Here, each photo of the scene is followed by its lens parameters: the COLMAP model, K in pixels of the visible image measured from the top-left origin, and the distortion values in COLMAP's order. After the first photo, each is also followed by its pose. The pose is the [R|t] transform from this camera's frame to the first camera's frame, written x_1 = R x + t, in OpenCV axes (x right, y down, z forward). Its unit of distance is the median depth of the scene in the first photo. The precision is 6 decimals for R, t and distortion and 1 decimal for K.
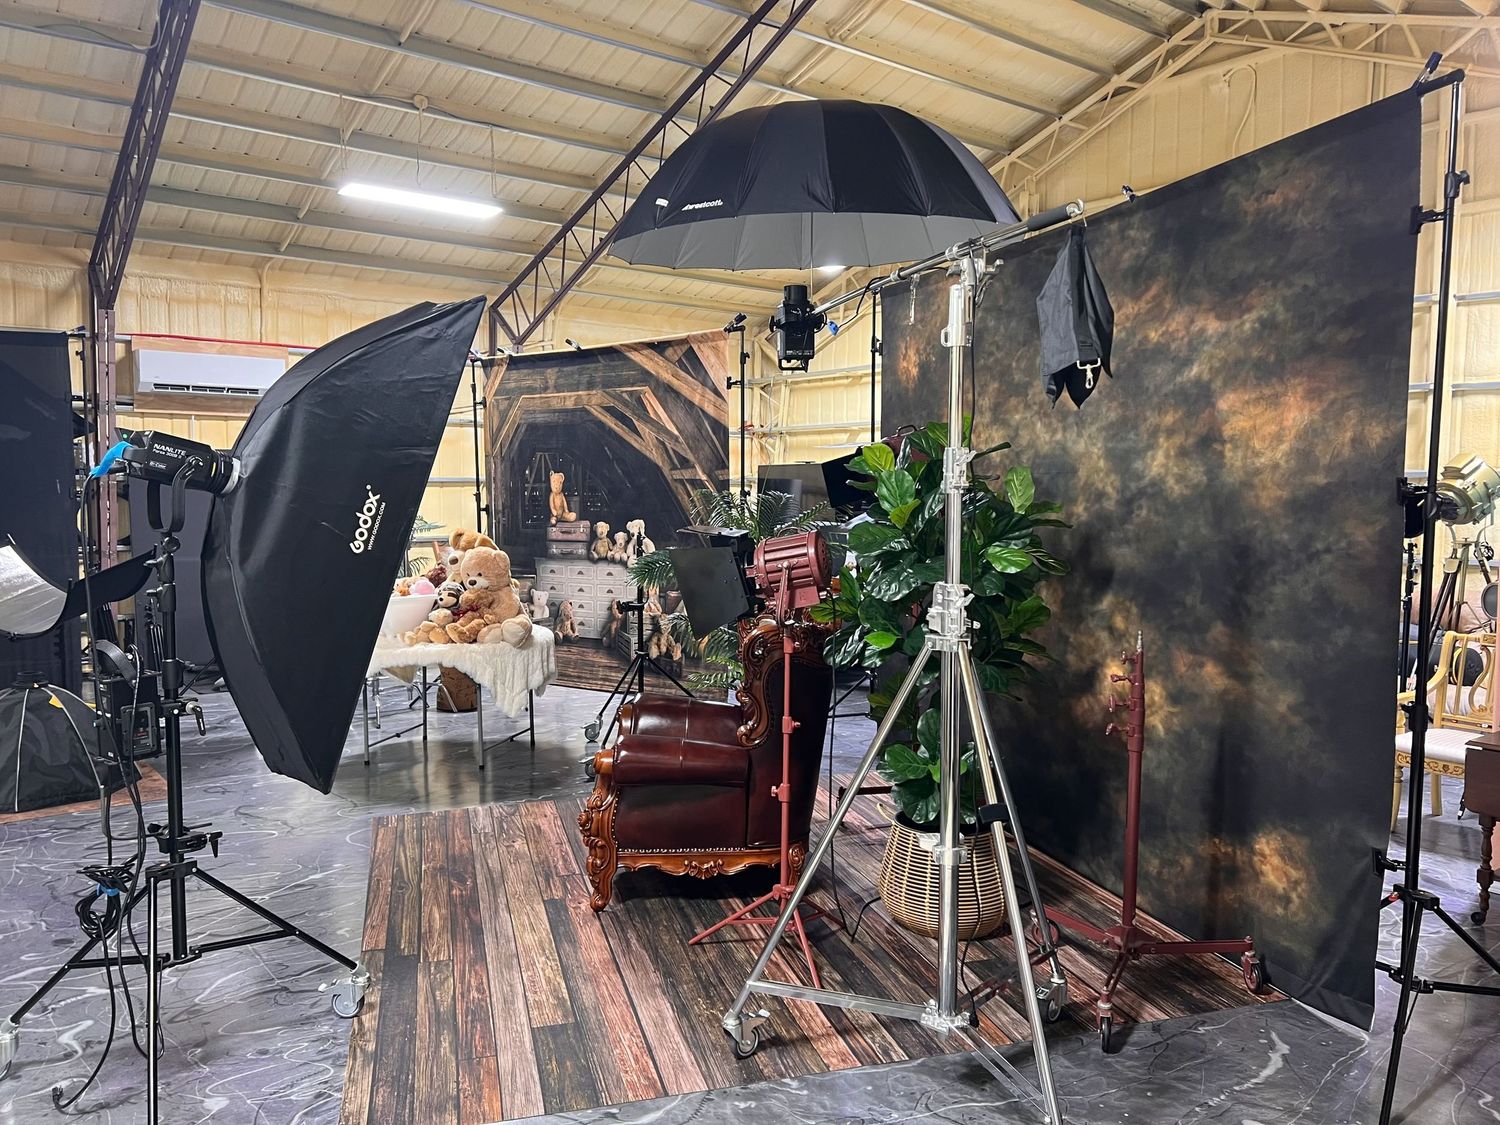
lens RADIAL K [[1123.0, 0, 752.8], [0, 1123.0, 562.1], [0, 0, 1]] dist [0.060457, -0.070665]
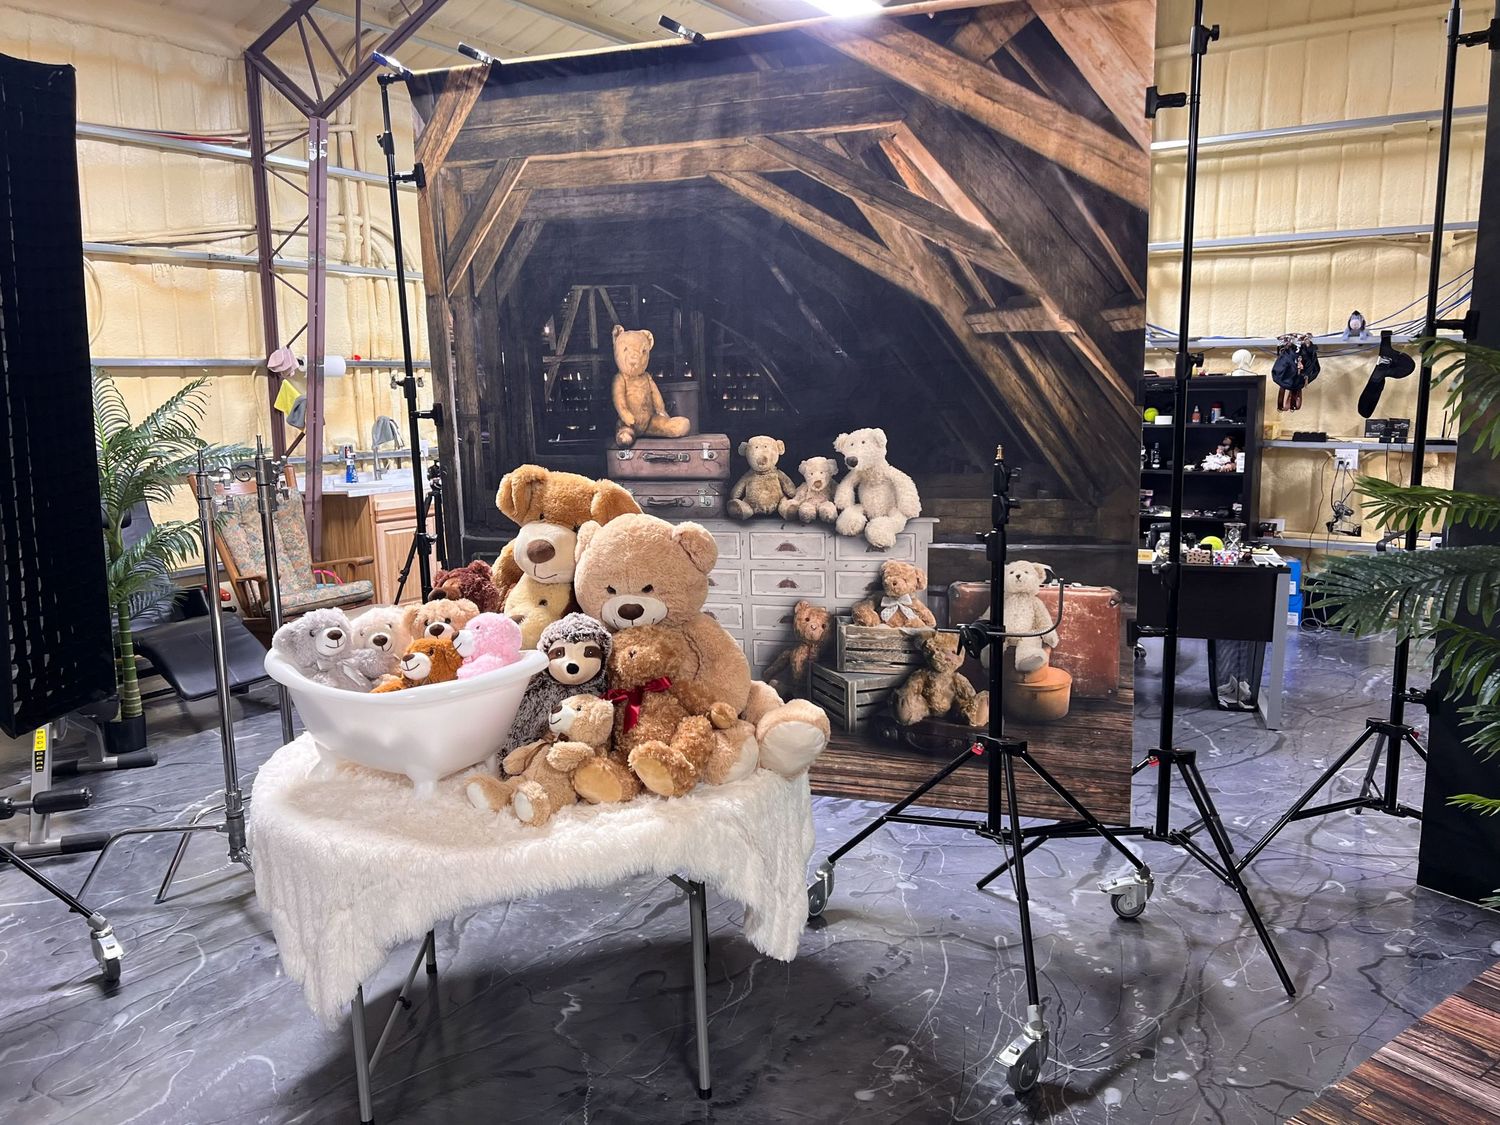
lens RADIAL K [[1123.0, 0, 741.9], [0, 1123.0, 575.1], [0, 0, 1]] dist [0.060457, -0.070665]
pose [[0.950061, -0.069011, 0.304338, -0.458664], [0.037647, 0.993465, 0.107753, -0.046166], [-0.309786, -0.090914, 0.946450, 0.894462]]
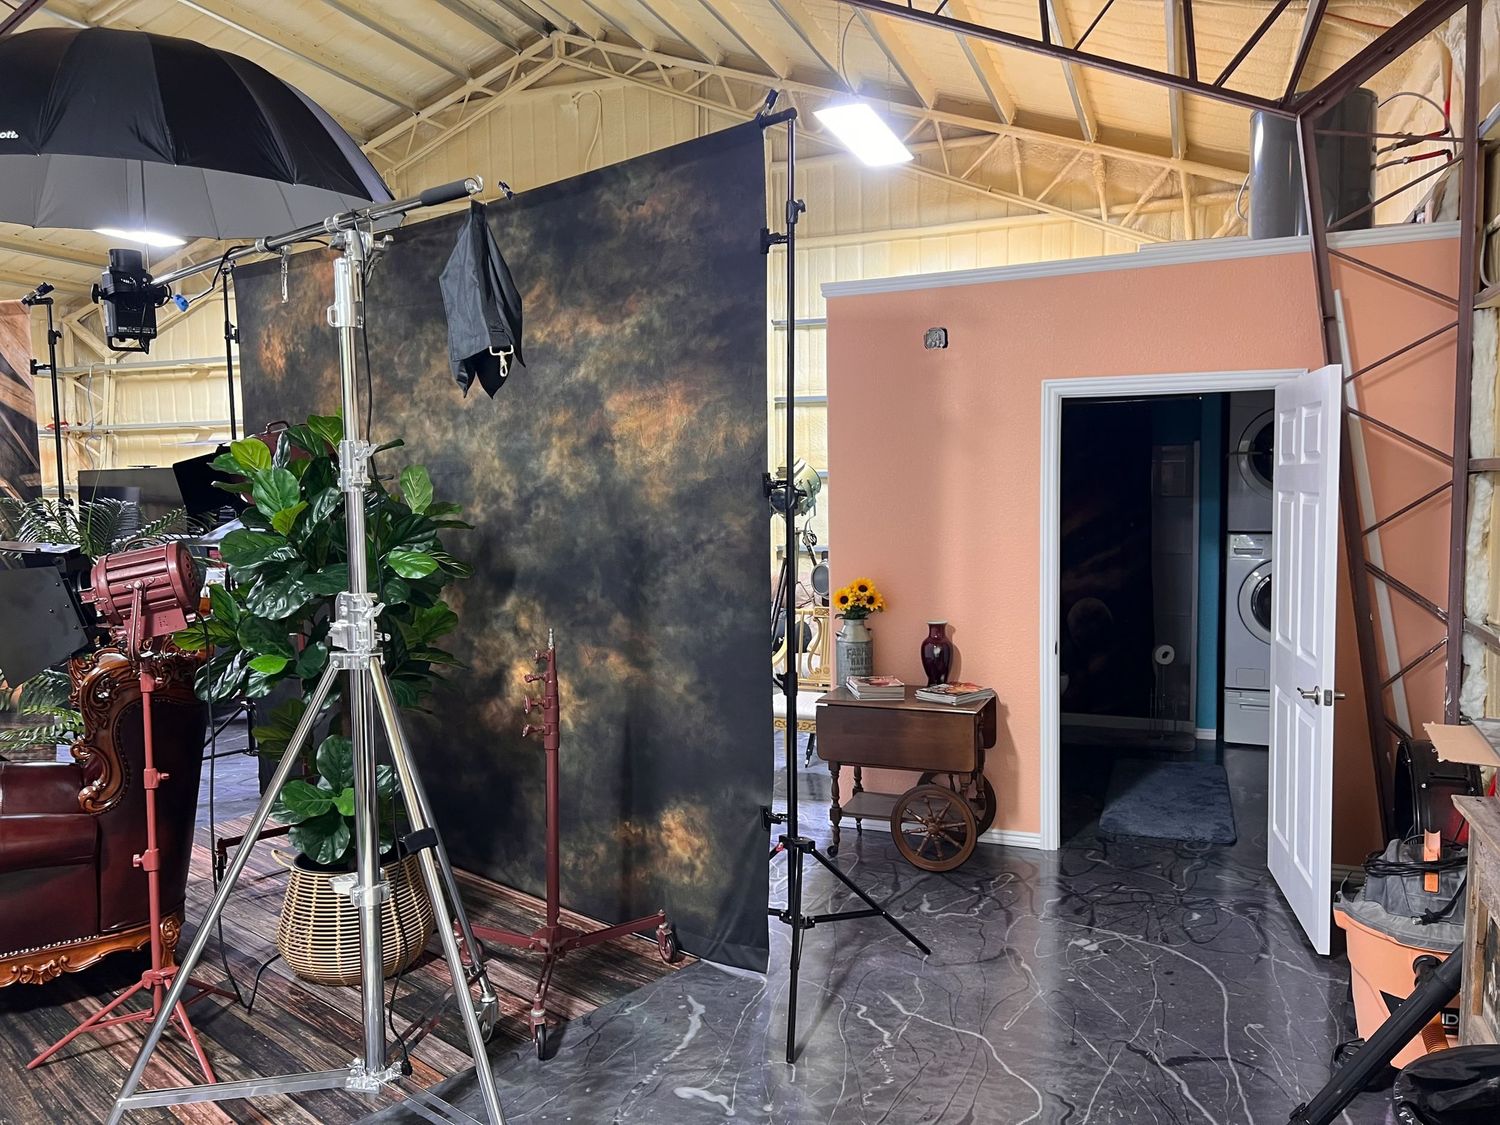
lens RADIAL K [[1123.0, 0, 756.4], [0, 1123.0, 570.7], [0, 0, 1]] dist [0.060457, -0.070665]
pose [[0.855357, -0.054657, 0.515147, -0.008652], [0.053755, 0.998415, 0.016677, 0.002049], [-0.515242, 0.013427, 0.856939, 0.041009]]
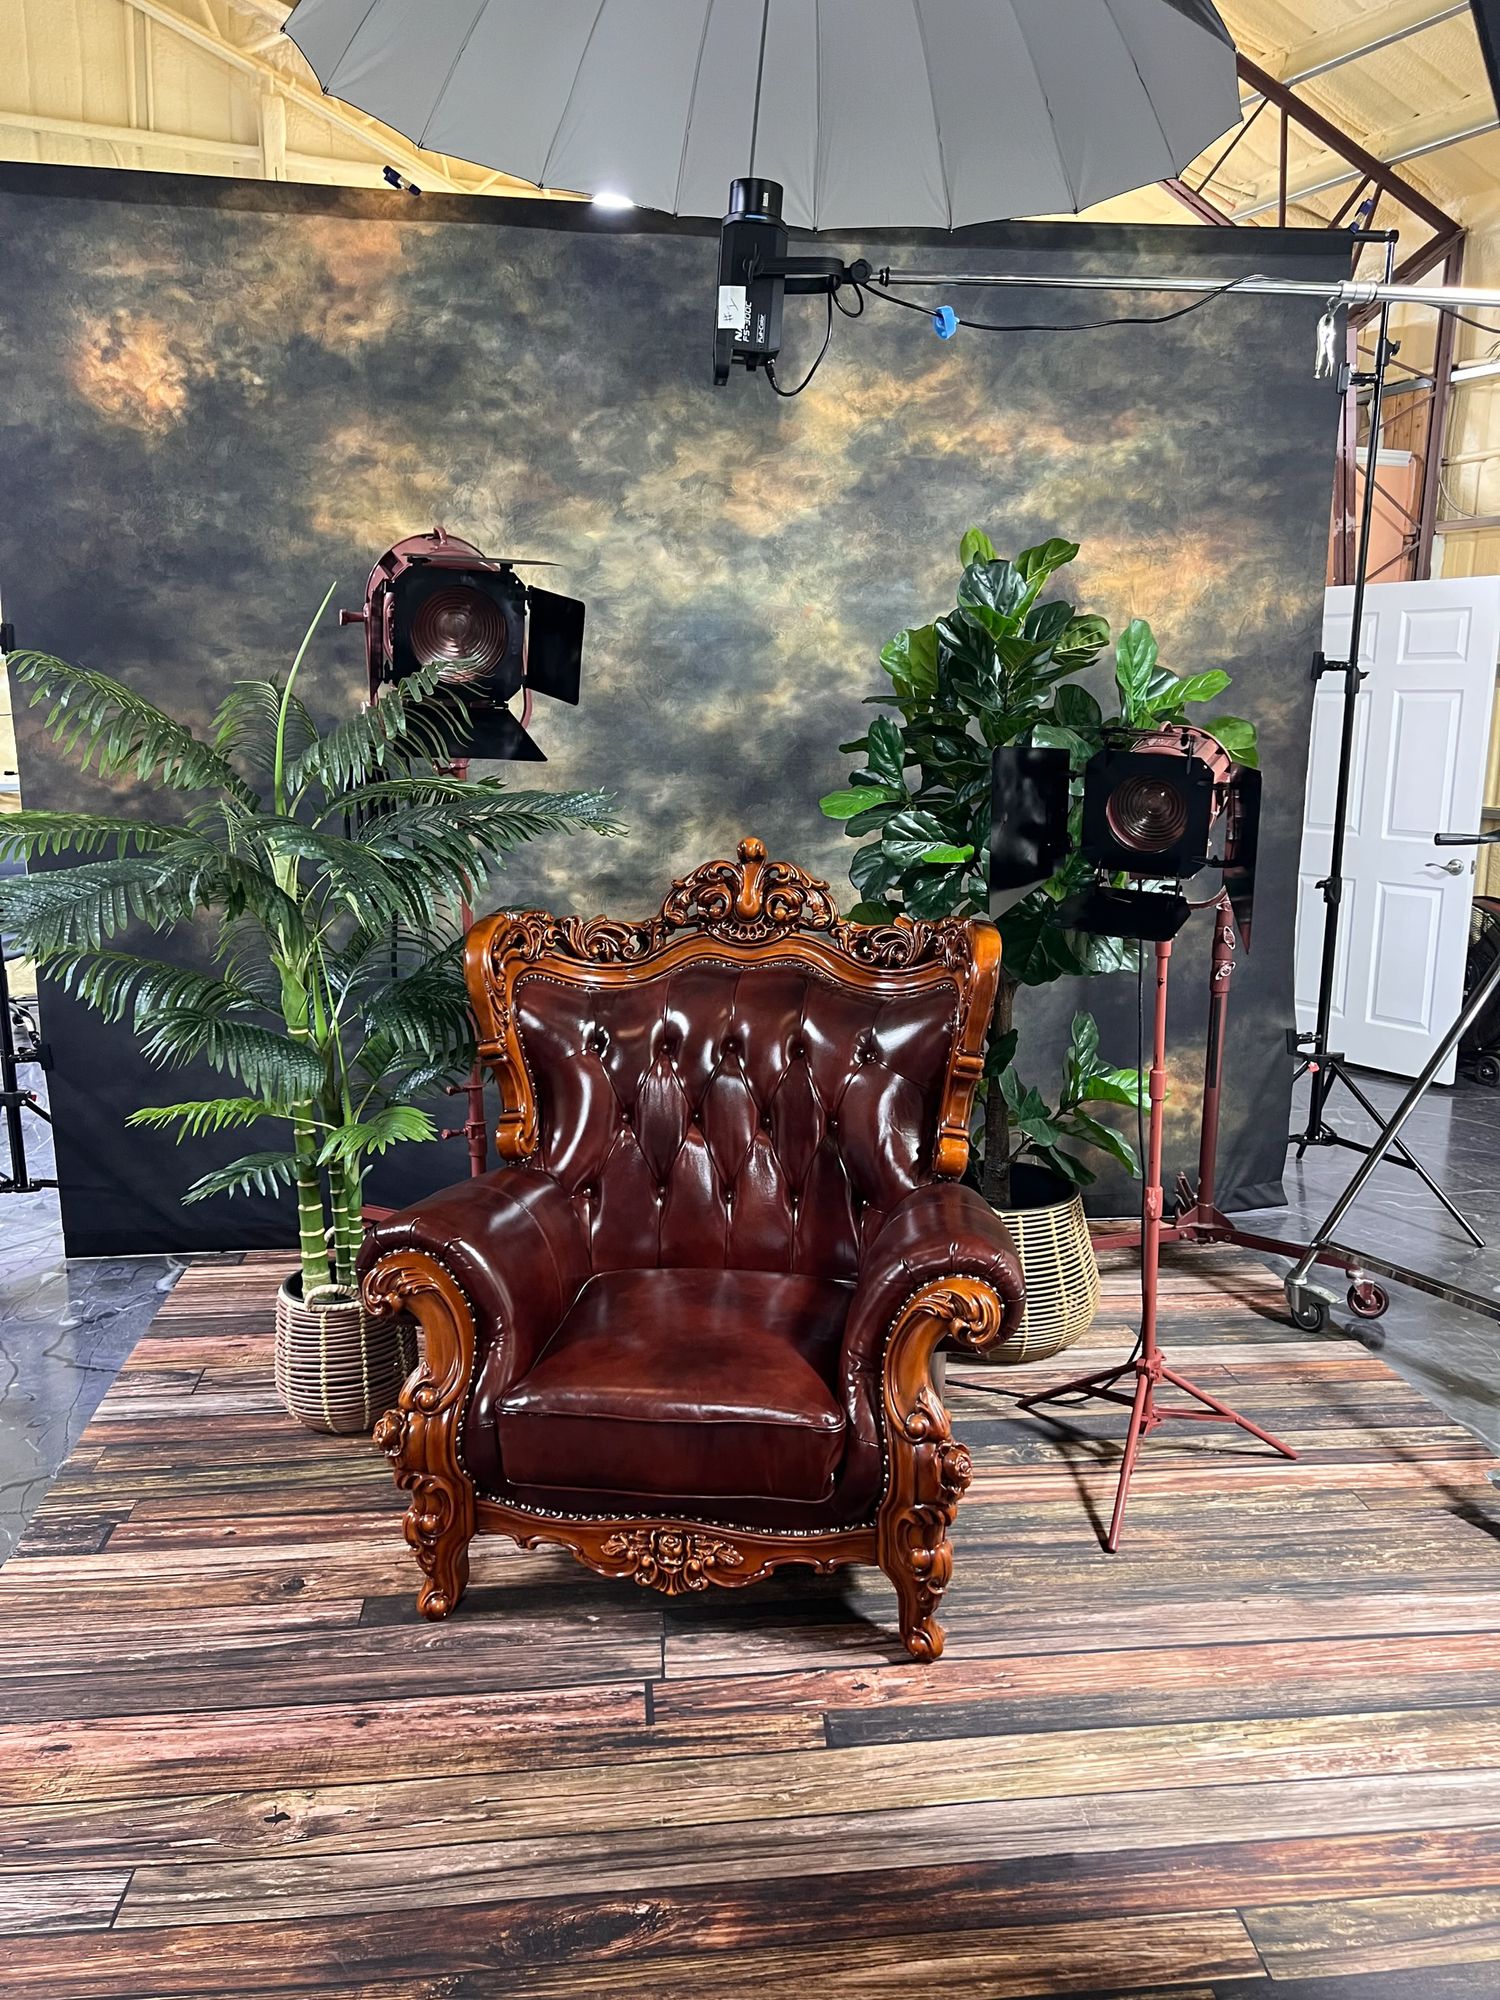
lens RADIAL K [[1497.4, 0, 759.7], [0, 1497.4, 1015.1], [0, 0, 1]] dist [0.060457, -0.070665]
pose [[0.176887, -0.205590, 0.962519, -0.588638], [0.067307, 0.978178, 0.196565, -0.039490], [-0.981927, 0.030014, 0.186865, 0.866440]]
